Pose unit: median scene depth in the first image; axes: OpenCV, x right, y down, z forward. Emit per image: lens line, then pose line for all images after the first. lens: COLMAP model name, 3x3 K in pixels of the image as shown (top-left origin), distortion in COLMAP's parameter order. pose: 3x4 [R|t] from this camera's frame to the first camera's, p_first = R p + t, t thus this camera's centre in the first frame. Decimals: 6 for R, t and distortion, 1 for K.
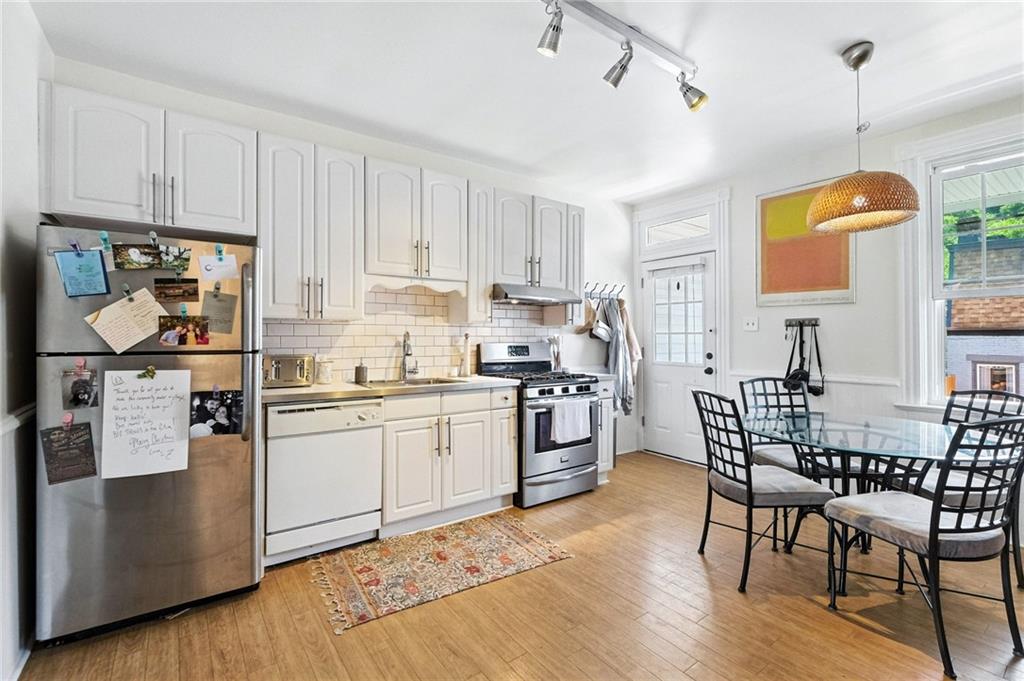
lens RADIAL K [[456.7, 0, 512.0], [0, 456.7, 340.5], [0, 0, 1]] dist [-0.002163, -0.000454]
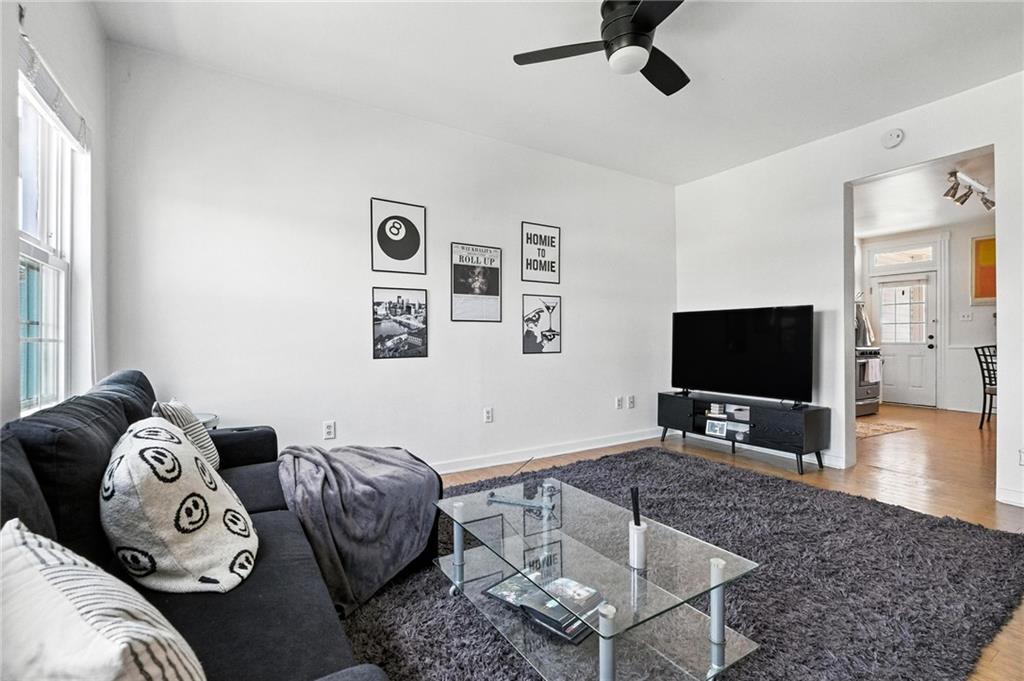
lens RADIAL K [[456.7, 0, 512.0], [0, 456.7, 340.5], [0, 0, 1]] dist [-0.002163, -0.000454]
pose [[0.996466, 0.008134, -0.083604, -0.903192], [-0.009046, 0.999904, -0.010541, 0.077453], [0.083510, 0.011260, 0.996443, -0.711793]]
